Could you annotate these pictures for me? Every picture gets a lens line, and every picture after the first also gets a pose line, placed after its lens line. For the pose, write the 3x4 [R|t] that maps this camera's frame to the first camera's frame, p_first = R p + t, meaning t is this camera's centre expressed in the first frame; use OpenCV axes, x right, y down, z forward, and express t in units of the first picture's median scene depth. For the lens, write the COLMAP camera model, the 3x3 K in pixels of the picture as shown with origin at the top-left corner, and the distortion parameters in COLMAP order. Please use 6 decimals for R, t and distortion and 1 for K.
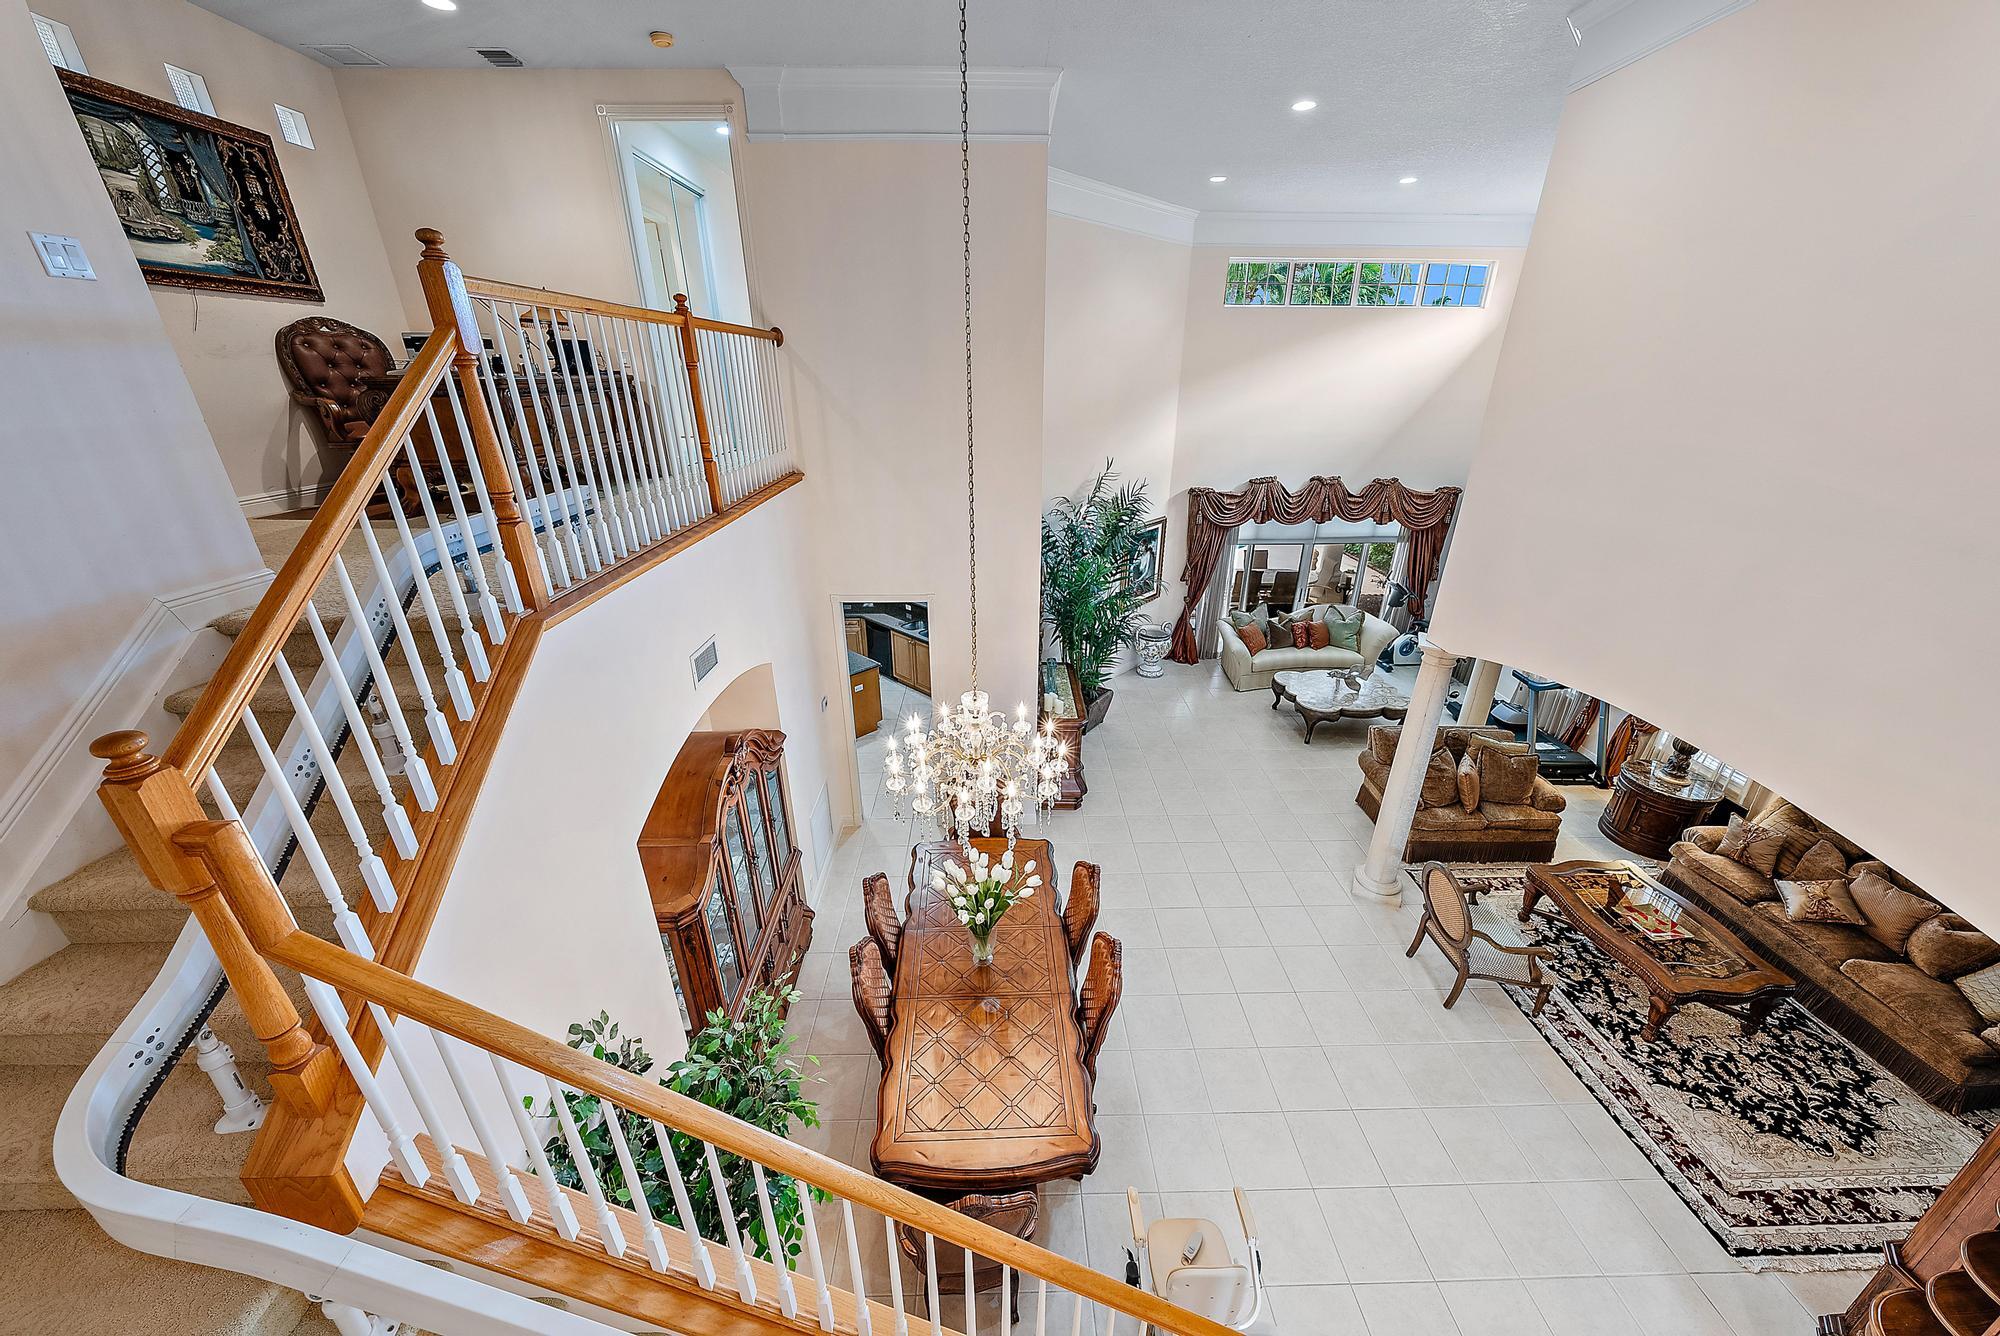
lens RADIAL K [[683.8, 0, 1005.4], [0, 683.8, 655.2], [0, 0, 1]] dist [-0.002076, 0.000054]
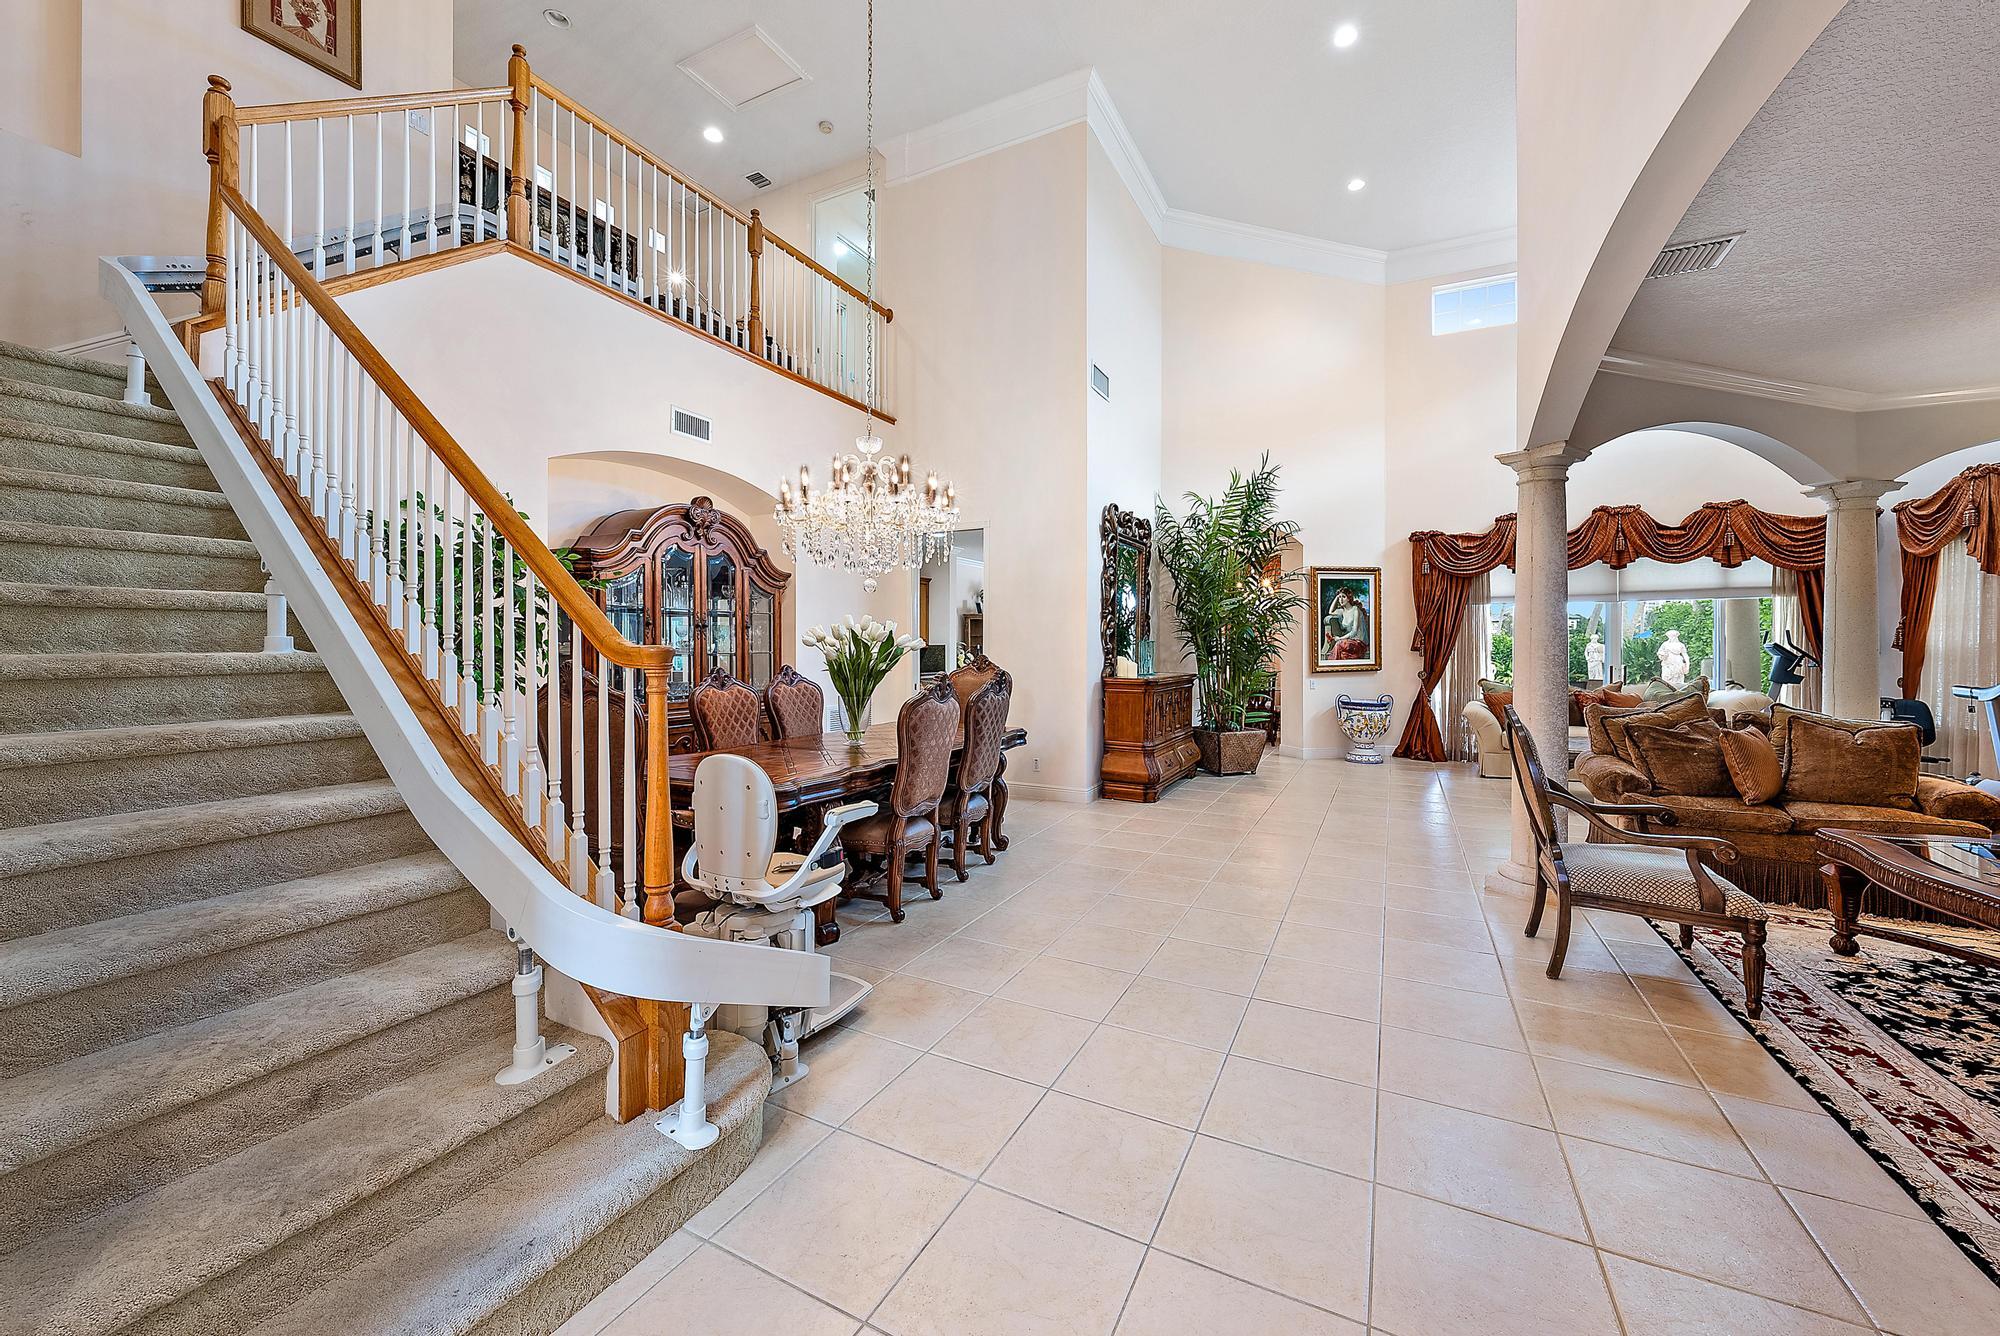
lens RADIAL K [[754.1, 0, 1008.9], [0, 754.1, 643.6], [0, 0, 1]] dist [-0.008127, 0.000269]
pose [[0.881188, 0.001486, -0.472764, 0.313683], [-0.185705, 0.920705, -0.343242, 0.319228], [0.434766, 0.390256, 0.811590, 0.126302]]
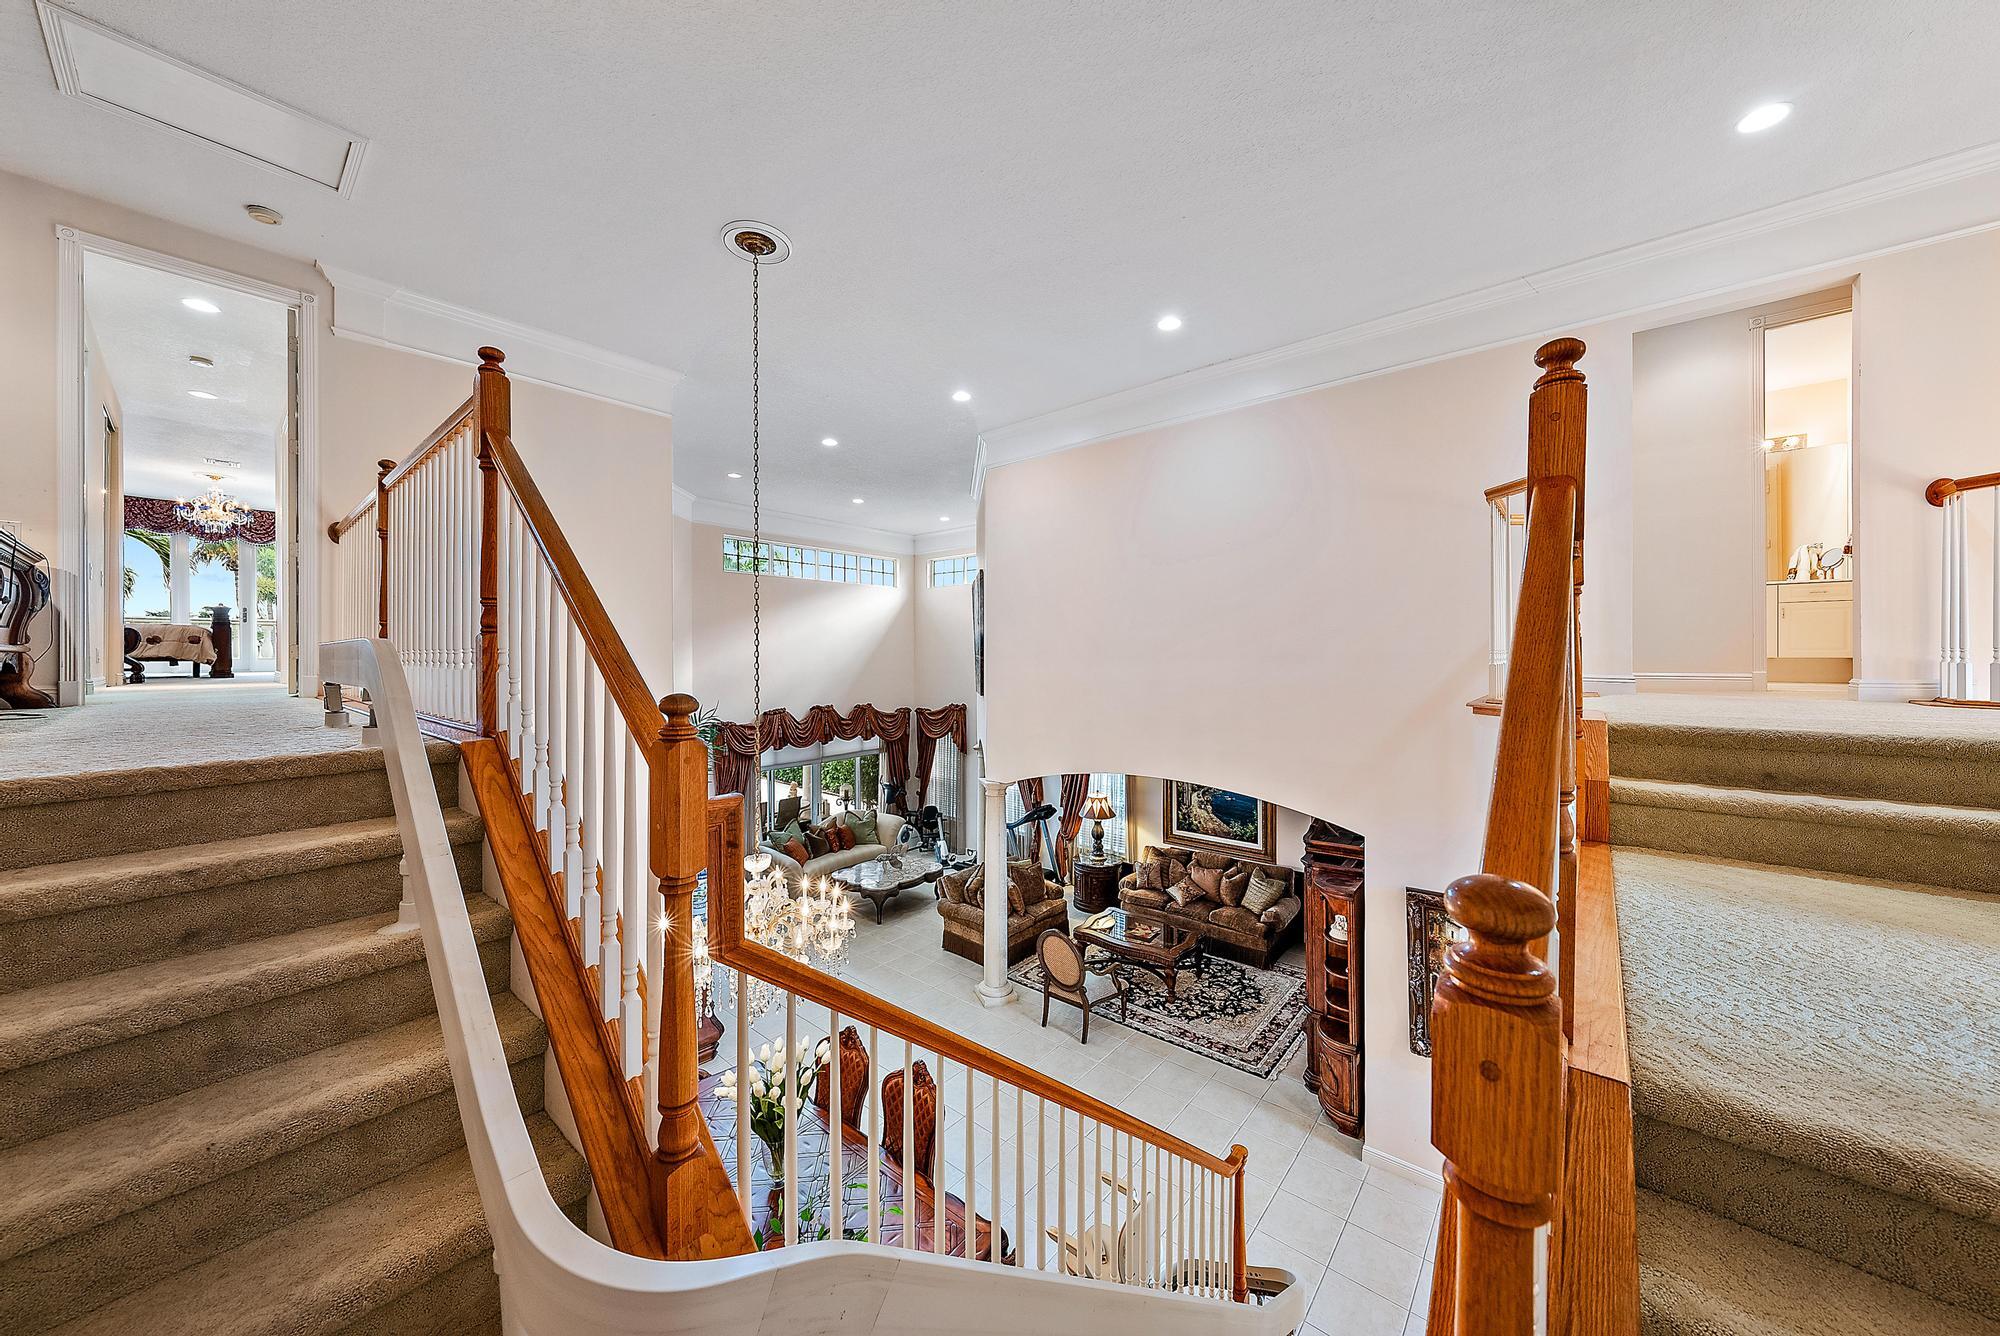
lens RADIAL K [[683.8, 0, 1005.4], [0, 683.8, 655.2], [0, 0, 1]] dist [-0.002076, 0.000054]
pose [[0.662726, -0.002378, 0.748858, -0.253269], [0.291167, 0.922130, -0.254749, 0.066941], [-0.689939, 0.386872, 0.611812, 0.004616]]
